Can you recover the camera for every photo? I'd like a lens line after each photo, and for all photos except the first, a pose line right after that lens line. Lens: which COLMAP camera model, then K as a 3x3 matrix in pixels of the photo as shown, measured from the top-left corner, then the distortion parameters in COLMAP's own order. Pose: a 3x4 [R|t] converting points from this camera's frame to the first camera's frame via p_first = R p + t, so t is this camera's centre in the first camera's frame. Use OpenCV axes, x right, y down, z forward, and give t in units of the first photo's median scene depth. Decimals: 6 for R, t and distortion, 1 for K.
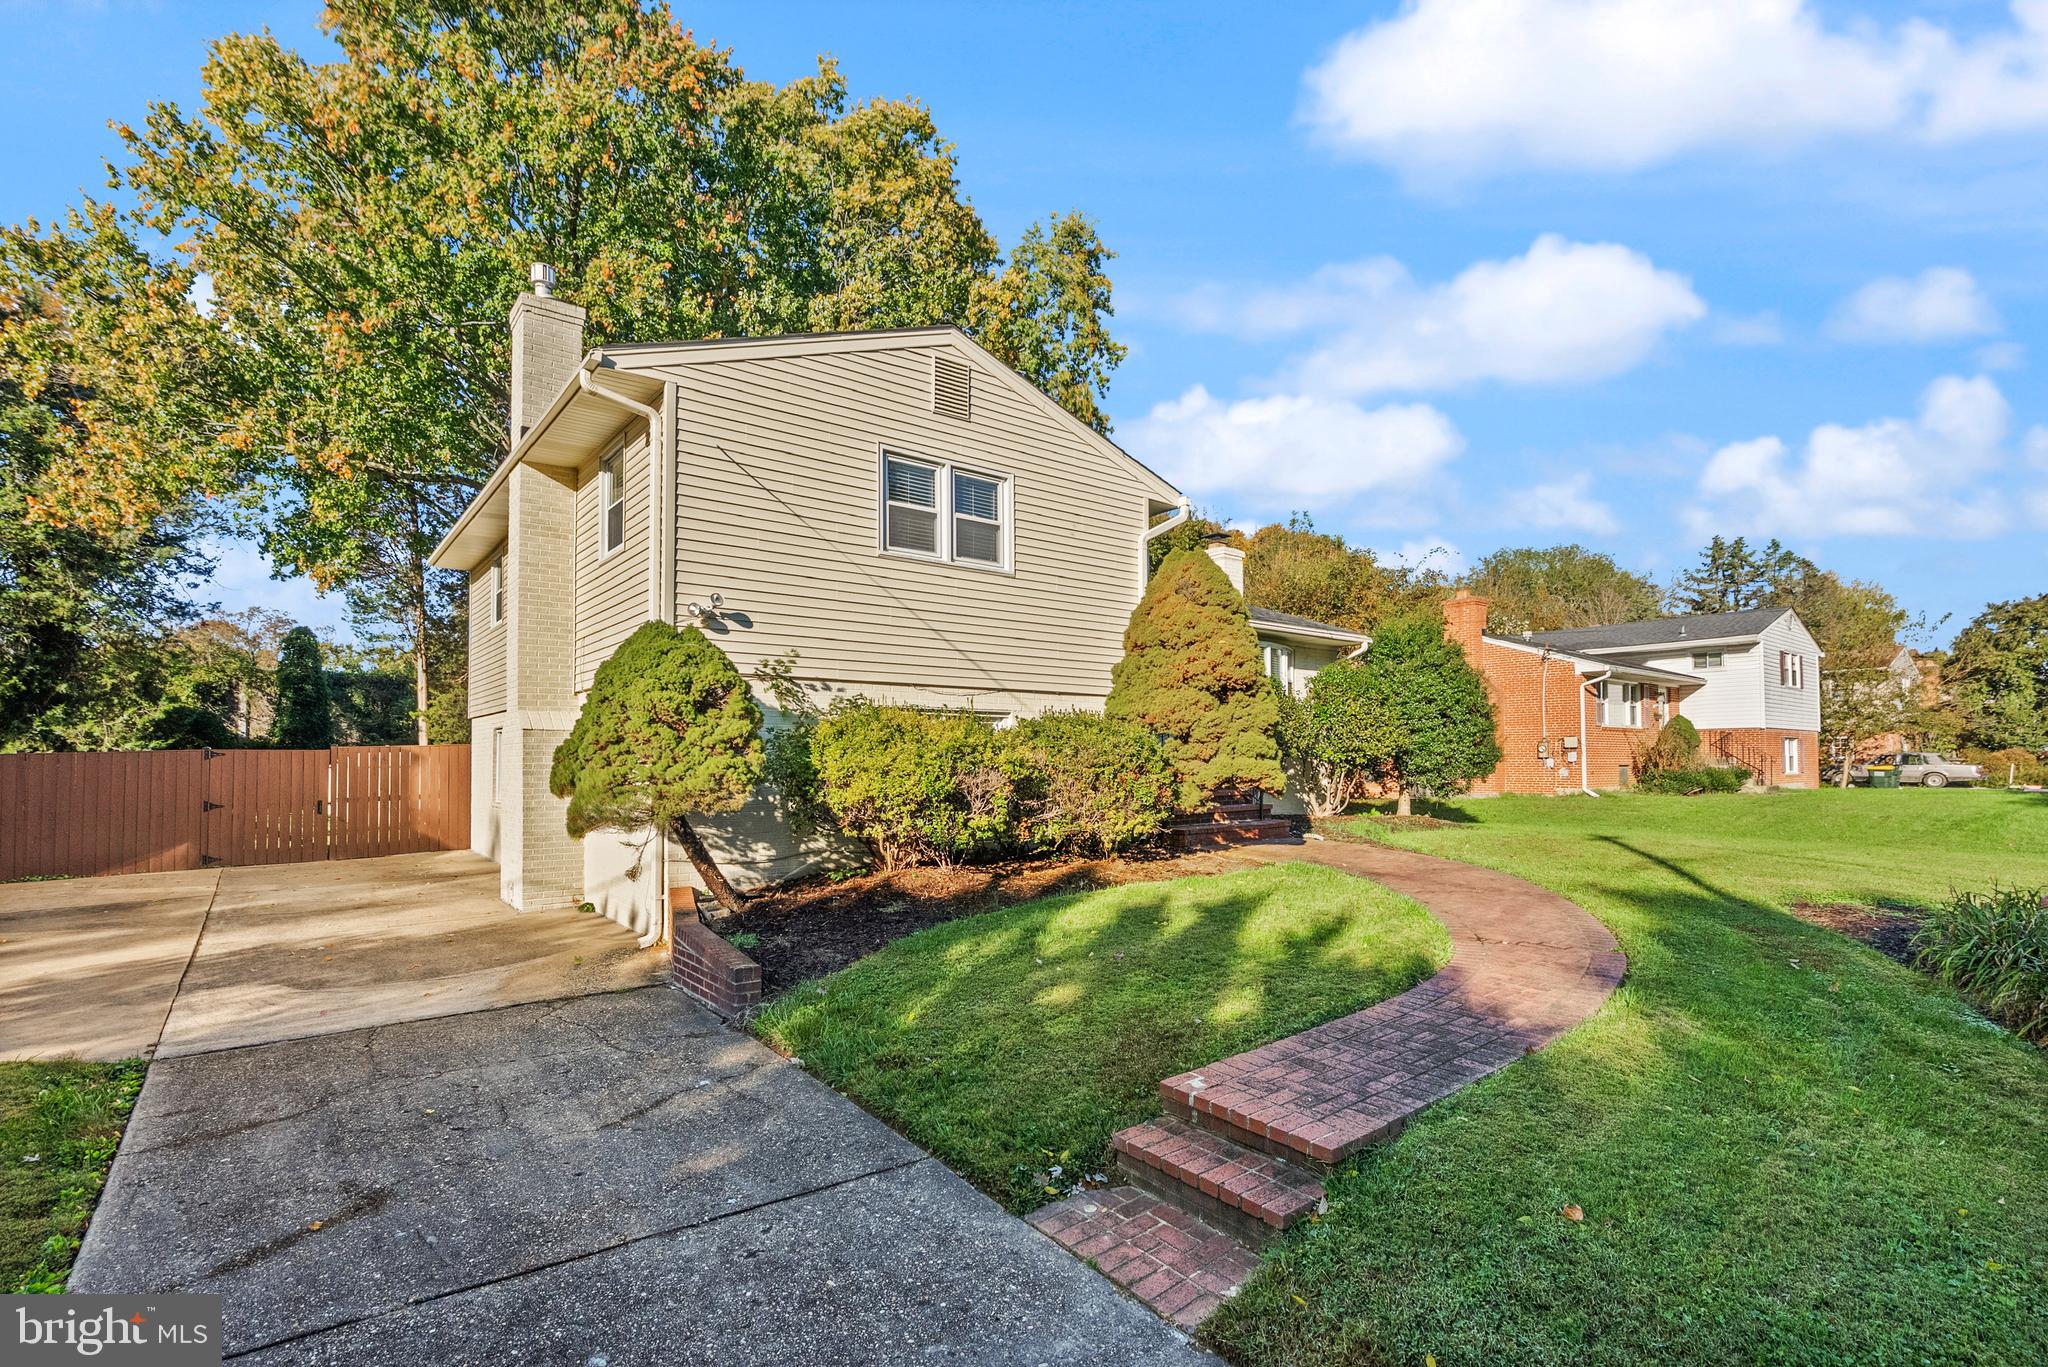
lens RADIAL K [[944.6, 0, 1014.8], [0, 944.6, 742.0], [0, 0, 1]] dist [0.000087, 0.000152]
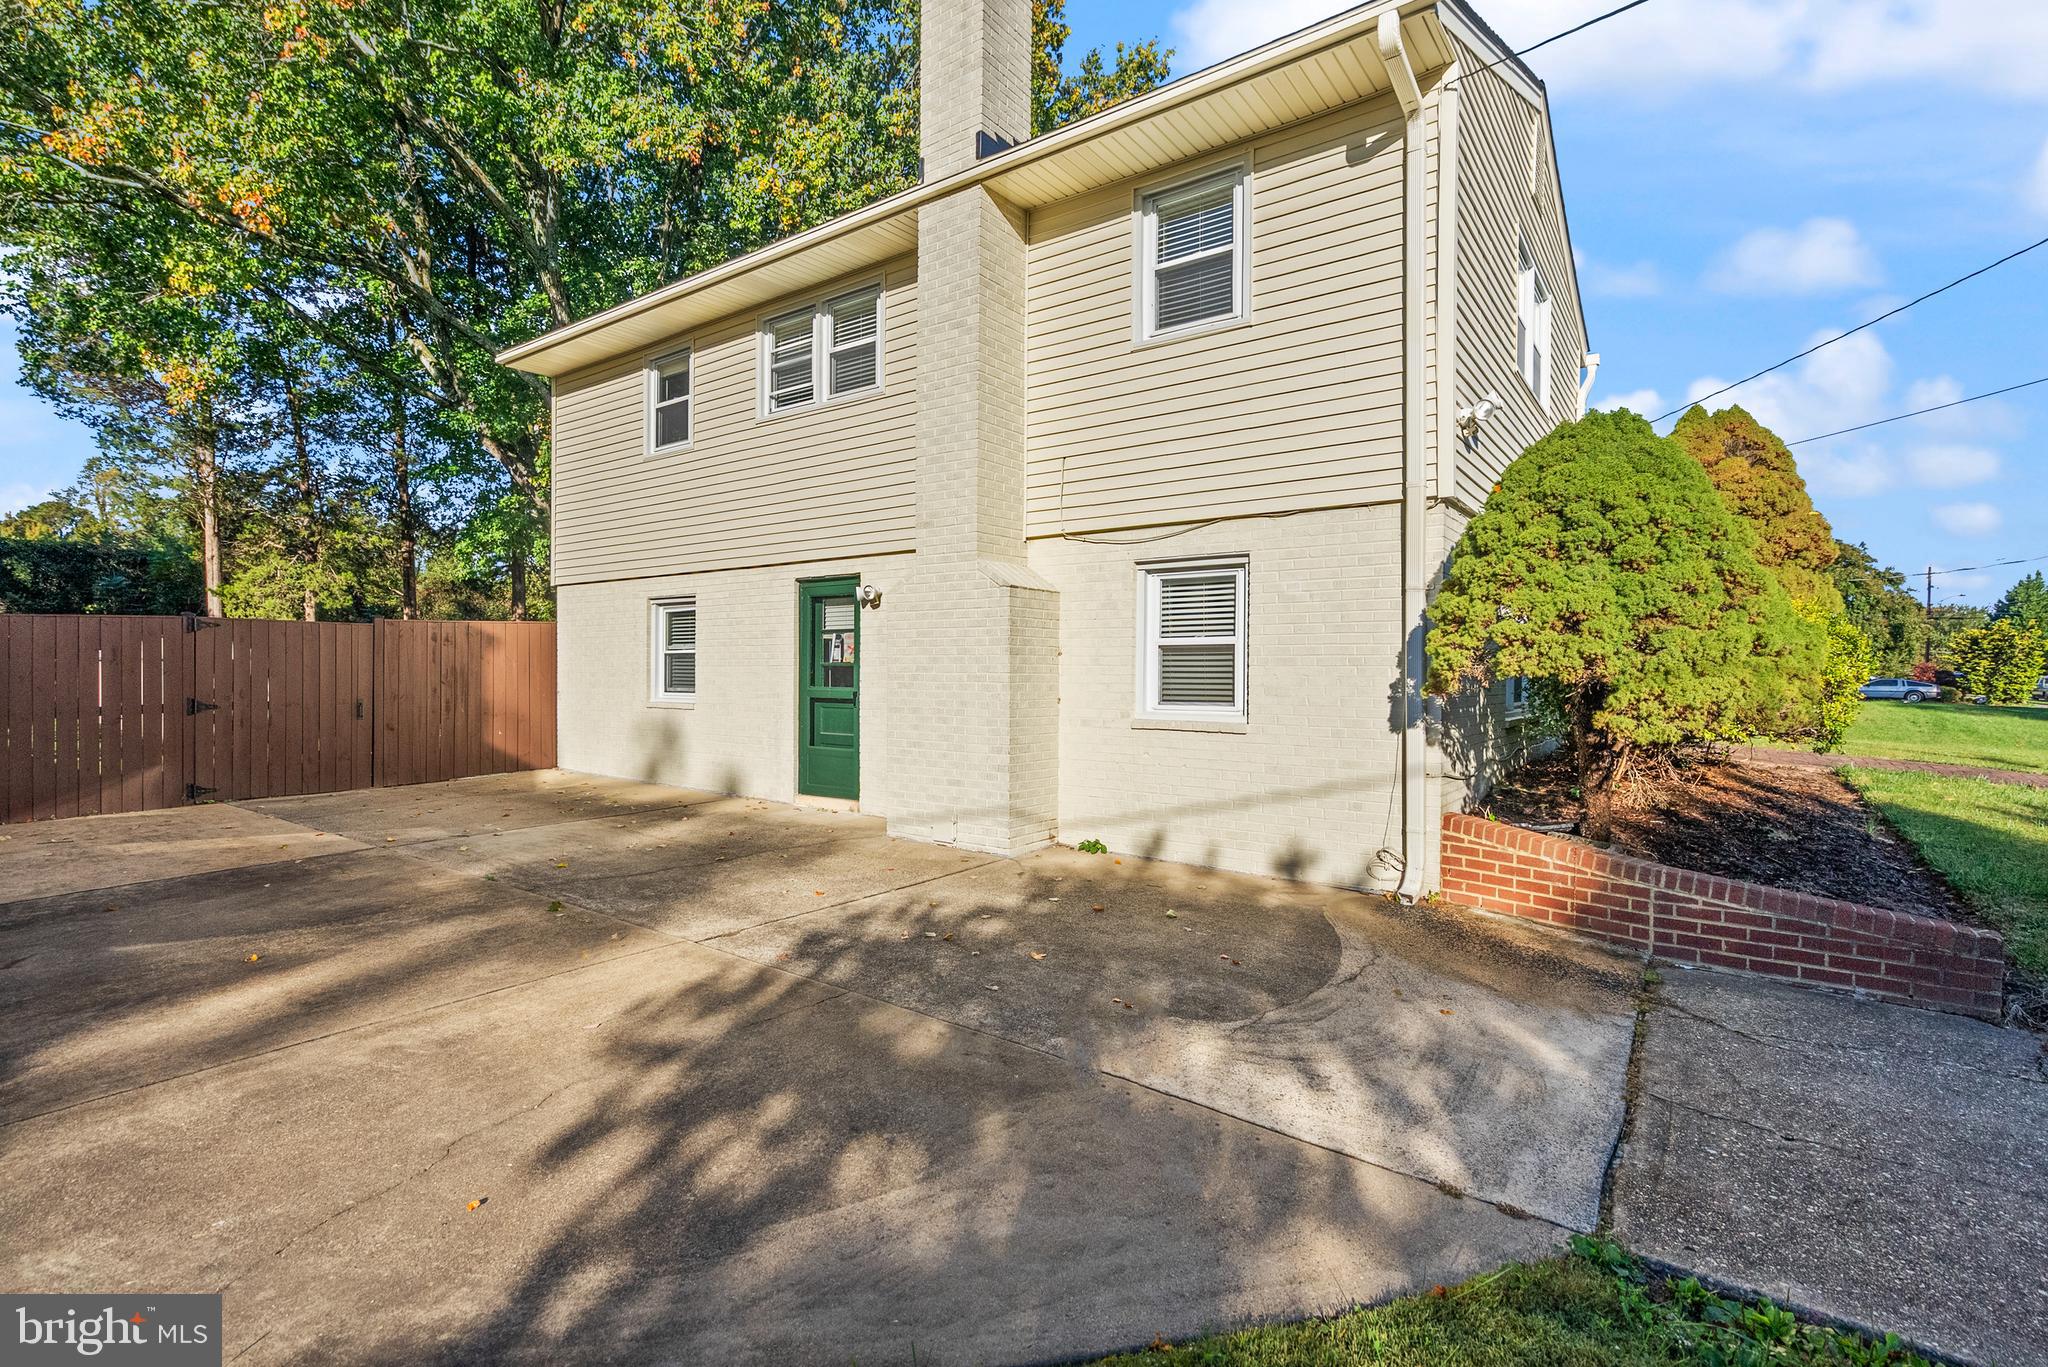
lens RADIAL K [[972.0, 0, 963.2], [0, 972.0, 674.2], [0, 0, 1]] dist [-0.000217, -0.000112]
pose [[0.970243, 0.004732, 0.242088, -0.522501], [-0.010303, 0.999710, 0.021751, 0.028667], [-0.241915, -0.023598, 0.970010, 0.257621]]
